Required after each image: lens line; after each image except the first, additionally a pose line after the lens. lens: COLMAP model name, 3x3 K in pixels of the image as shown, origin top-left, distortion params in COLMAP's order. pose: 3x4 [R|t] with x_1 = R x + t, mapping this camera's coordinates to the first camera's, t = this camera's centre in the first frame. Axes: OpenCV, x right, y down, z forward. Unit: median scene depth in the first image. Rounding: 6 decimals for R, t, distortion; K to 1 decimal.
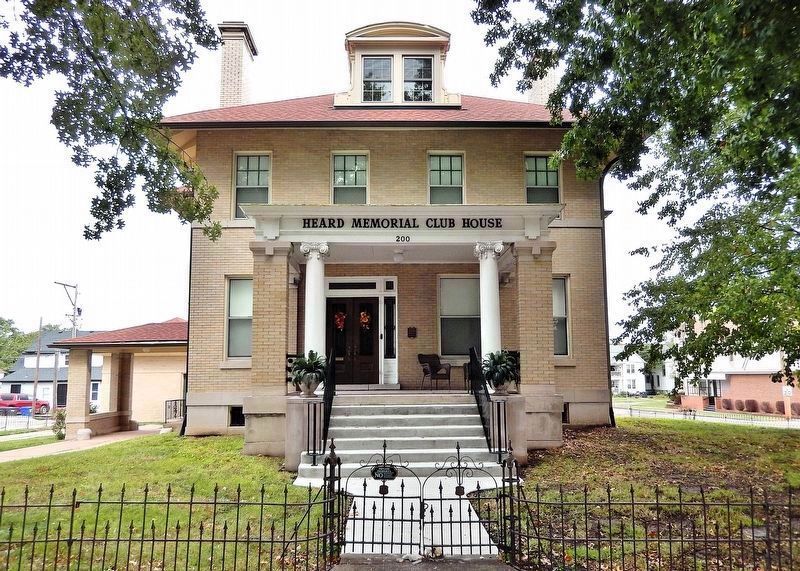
lens RADIAL K [[593.5, 0, 400.6], [0, 593.5, 288.7], [0, 0, 1]] dist [-0.013628, -0.001570]
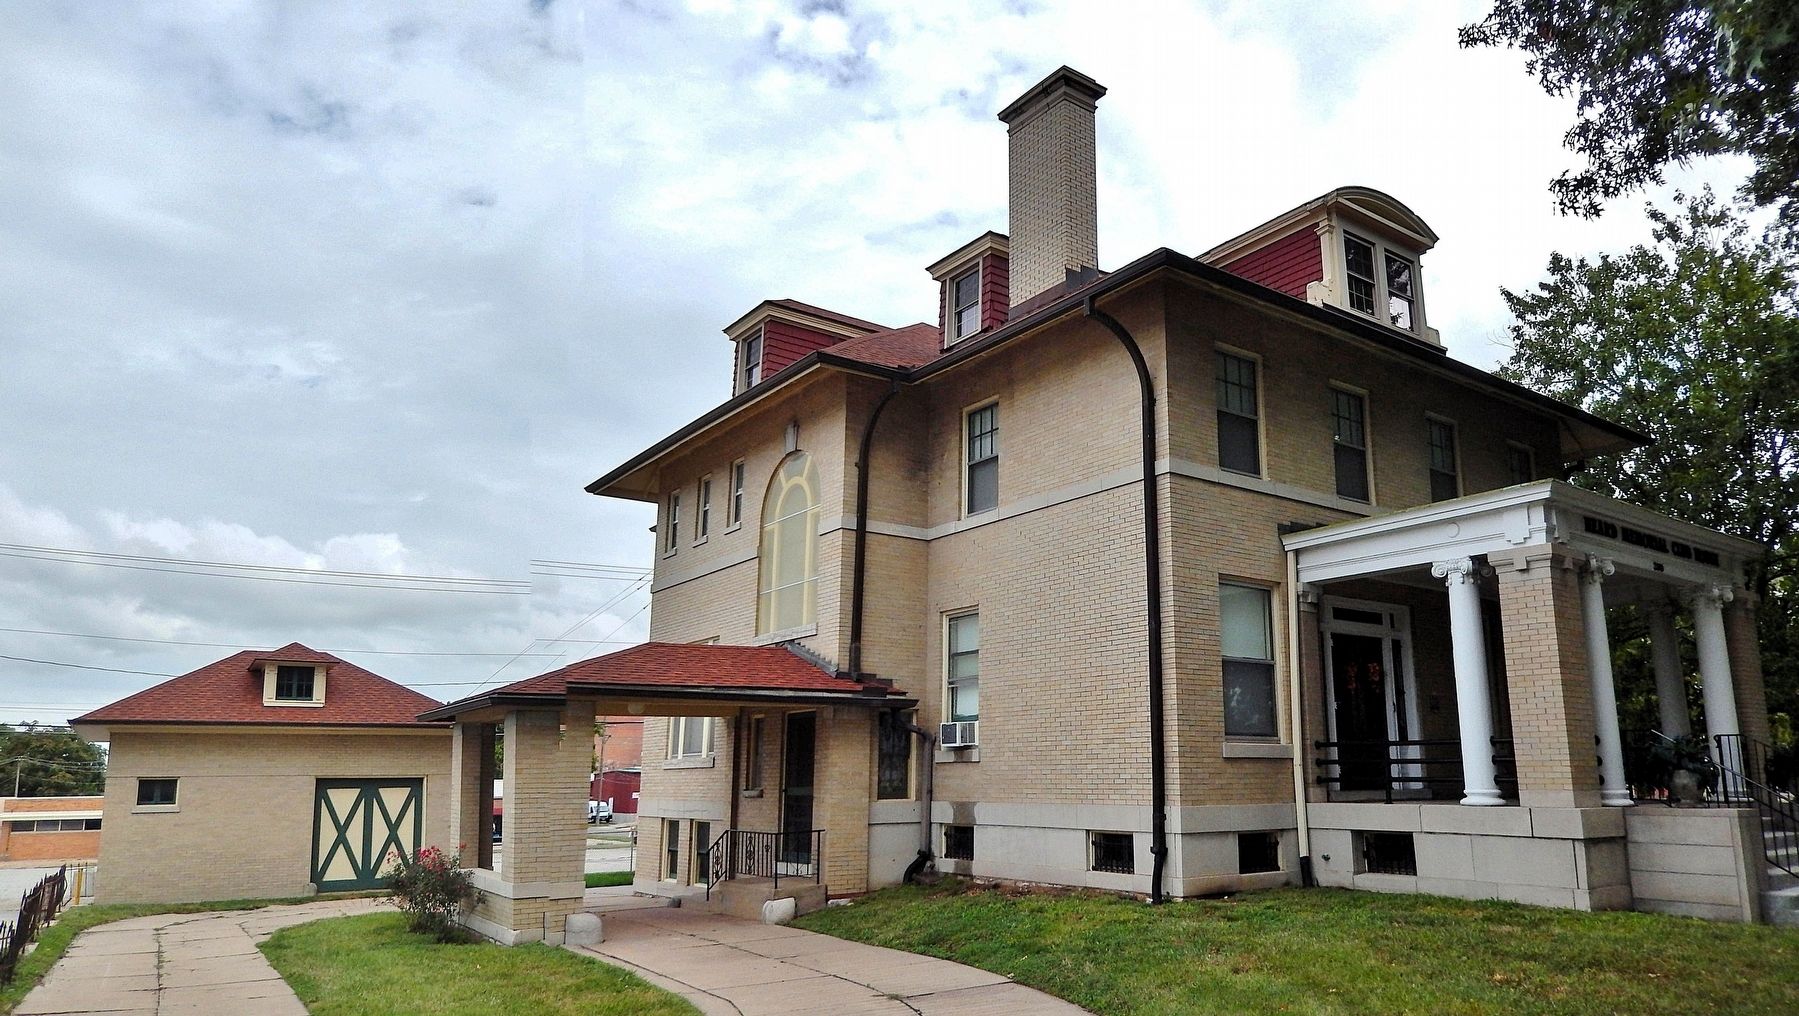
lens RADIAL K [[1101.8, 0, 899.5], [0, 1101.8, 505.2], [0, 0, 1]] dist [0.006900, 0.000500]
pose [[0.812668, 0.139888, 0.565688, -1.072850], [-0.096168, 0.989643, -0.106572, 0.046147], [-0.574737, 0.032207, 0.817704, 0.371053]]
